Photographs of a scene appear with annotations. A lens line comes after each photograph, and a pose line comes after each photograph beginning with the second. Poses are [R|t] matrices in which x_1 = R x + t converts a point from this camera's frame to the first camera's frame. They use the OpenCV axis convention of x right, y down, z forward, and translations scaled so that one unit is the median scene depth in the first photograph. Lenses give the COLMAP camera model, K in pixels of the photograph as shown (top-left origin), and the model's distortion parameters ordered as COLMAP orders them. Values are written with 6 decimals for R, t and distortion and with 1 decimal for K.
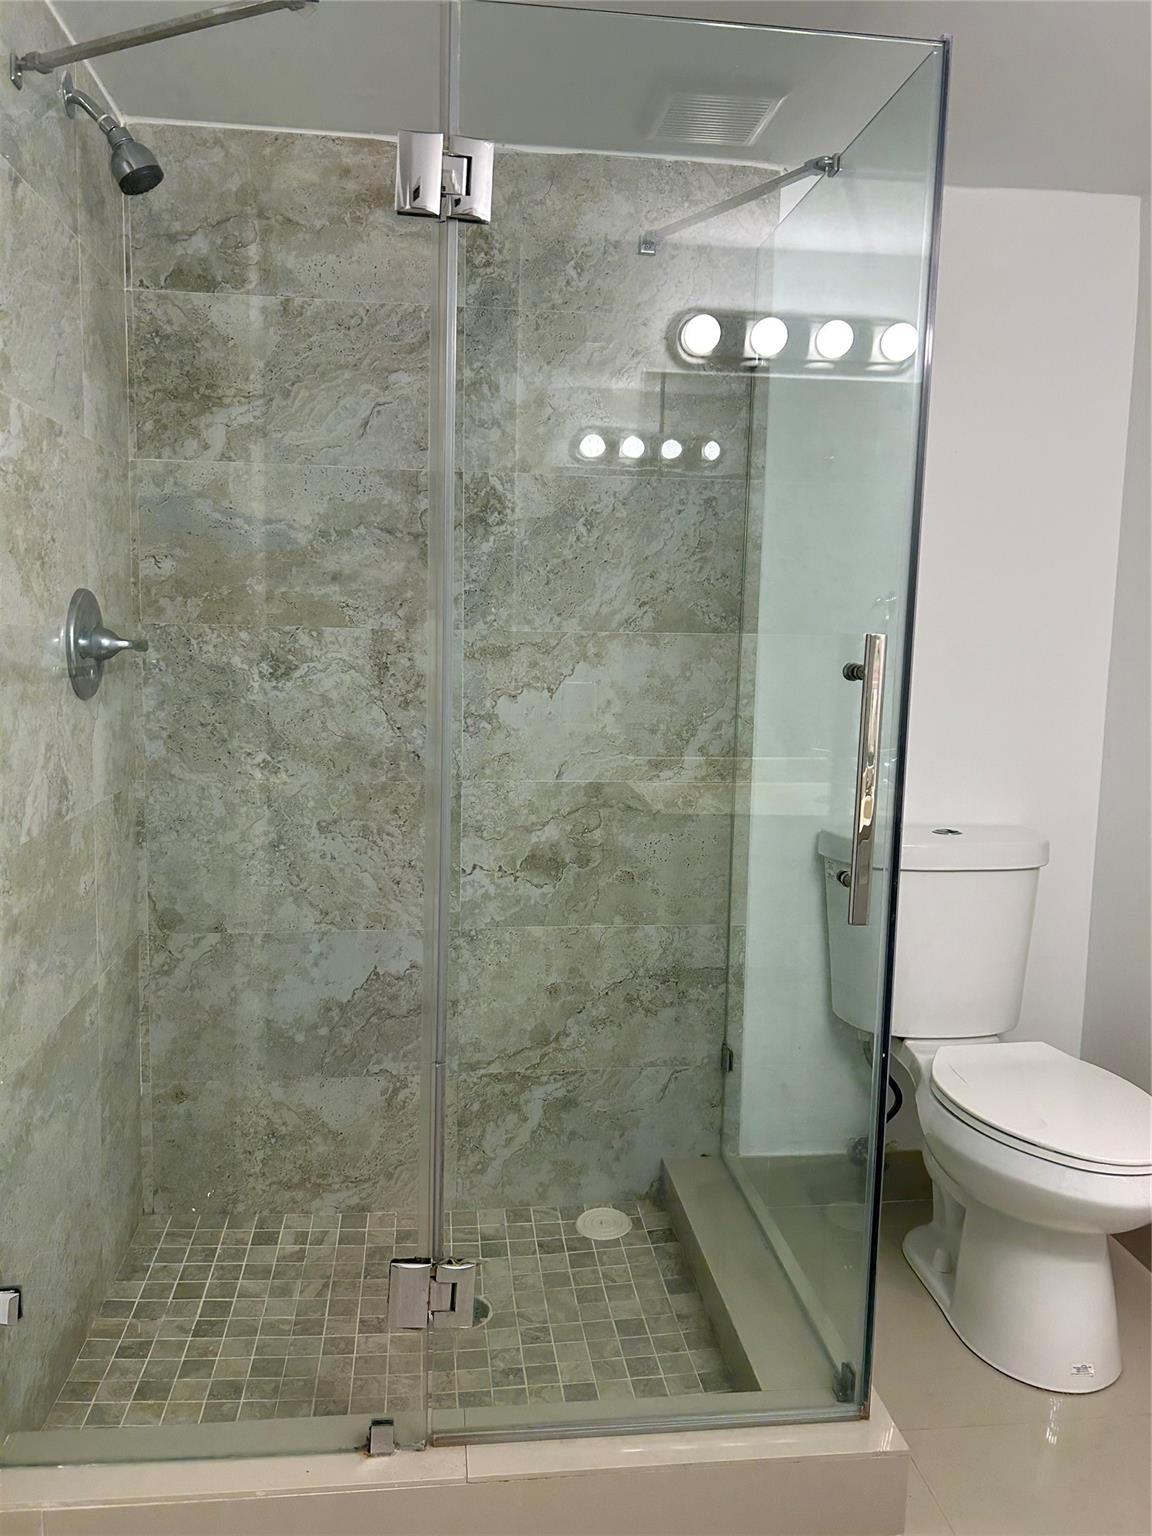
lens RADIAL K [[1157.8, 0, 560.5], [0, 1157.8, 761.8], [0, 0, 1]] dist [0.056343, -0.073433]
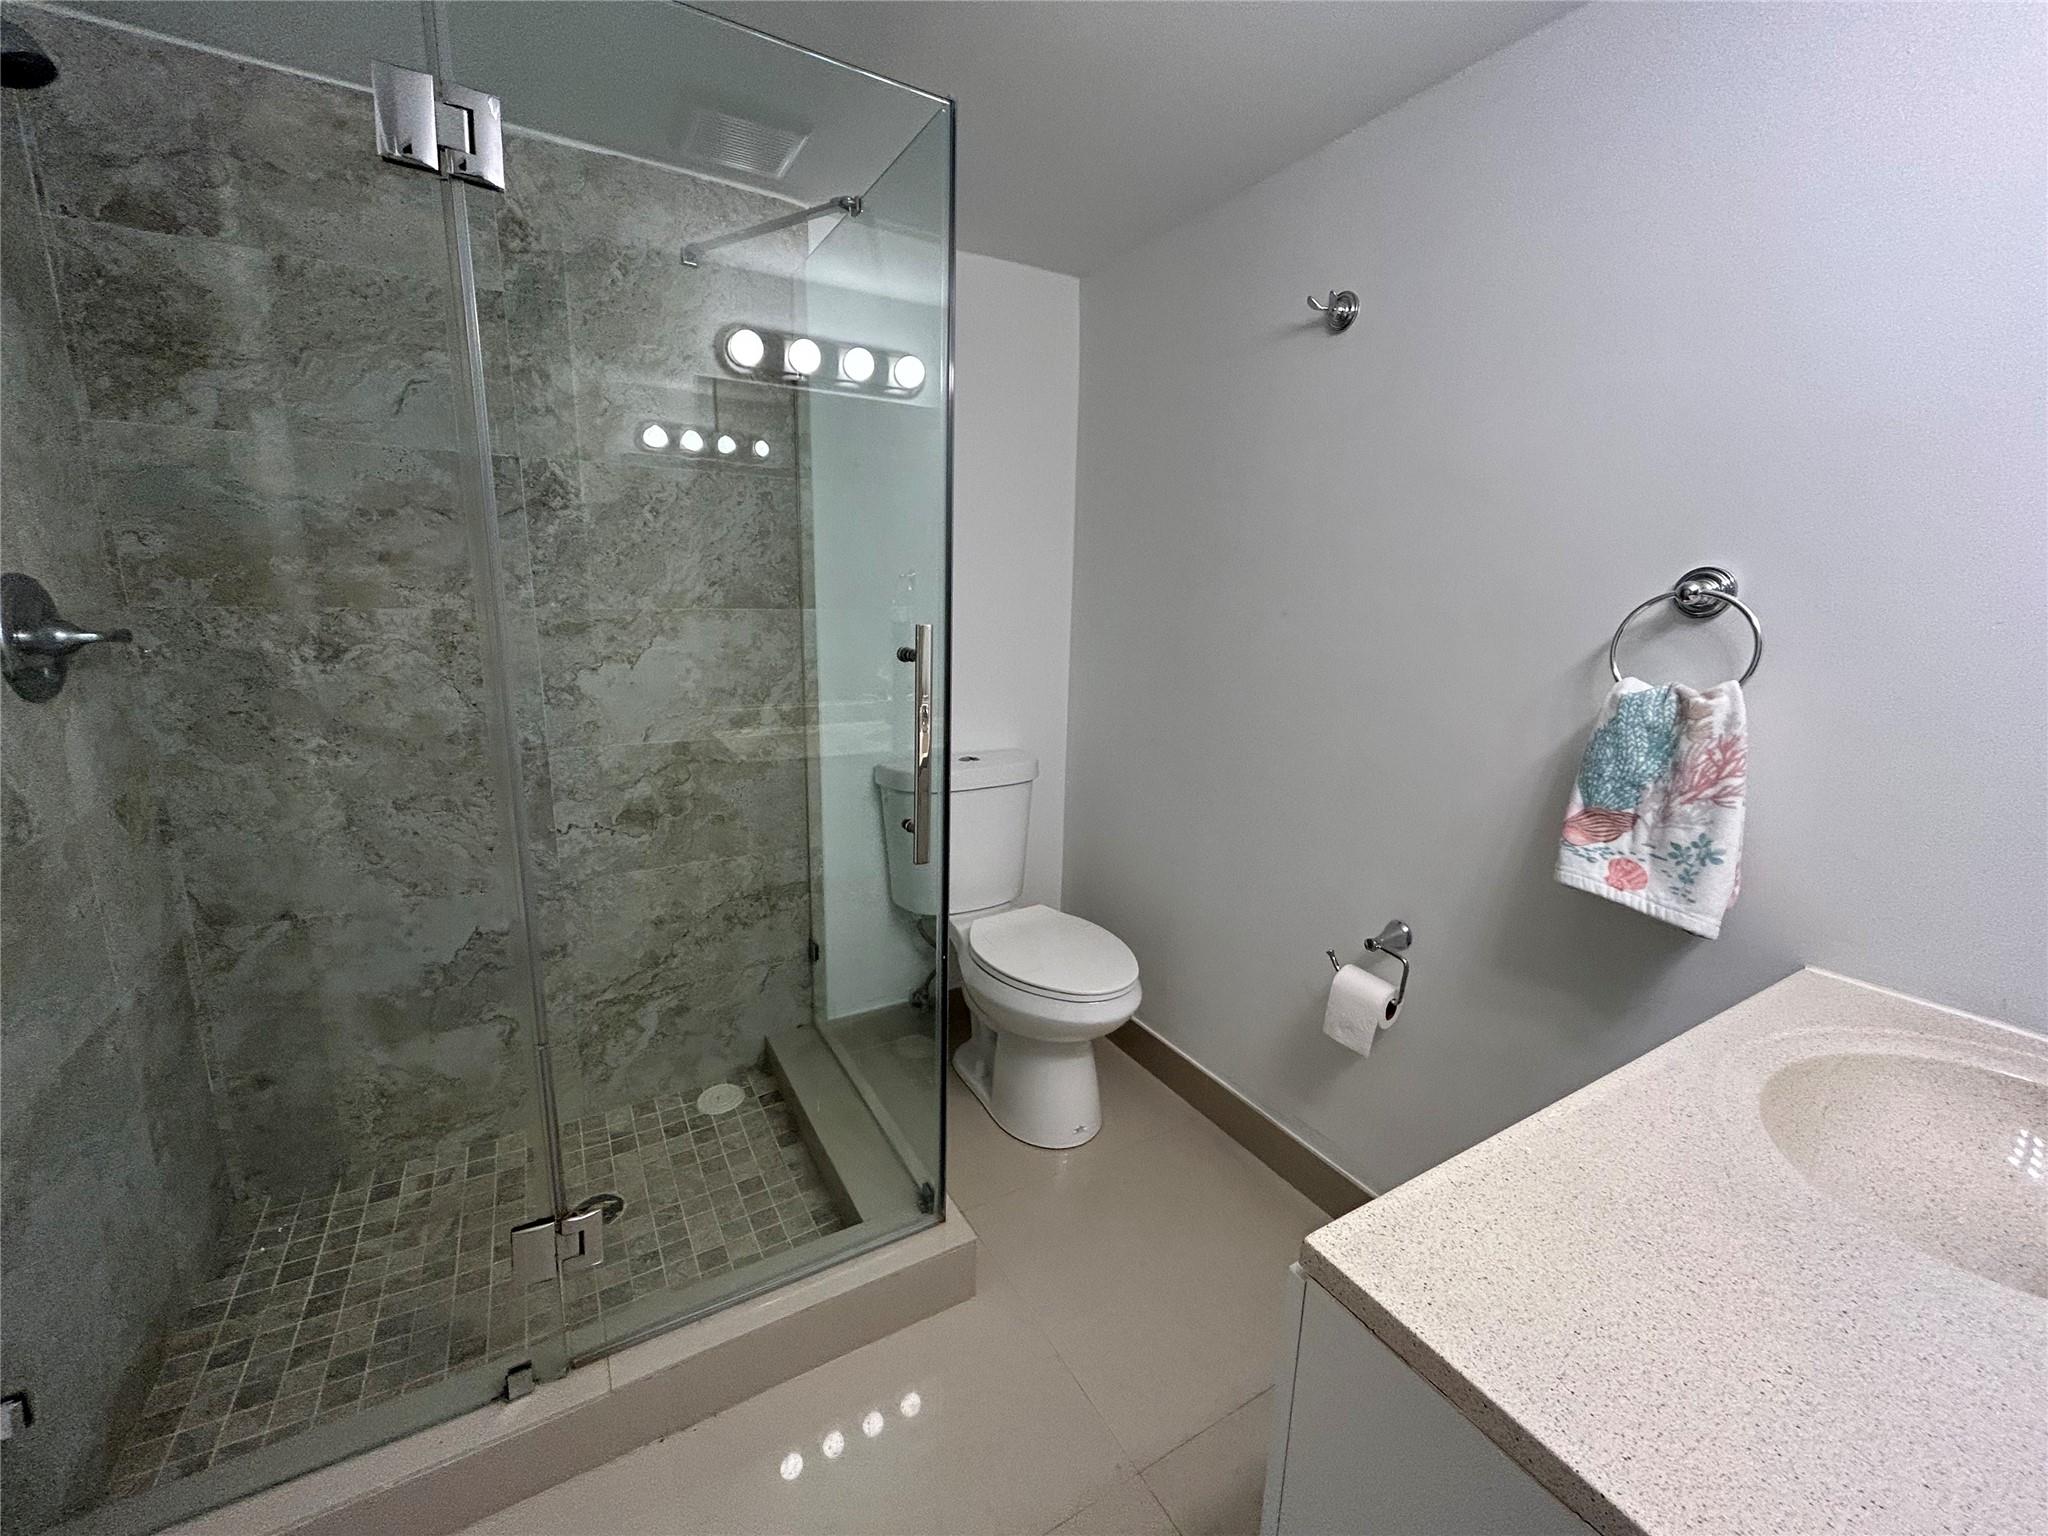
lens RADIAL K [[828.2, 0, 1023.1], [0, 828.2, 764.6], [0, 0, 1]] dist [-0.003667, 0.001062]
pose [[0.912888, -0.083836, 0.399508, 0.009534], [0.043175, 0.993023, 0.109729, -0.036212], [-0.405920, -0.082922, 0.910139, 0.116071]]
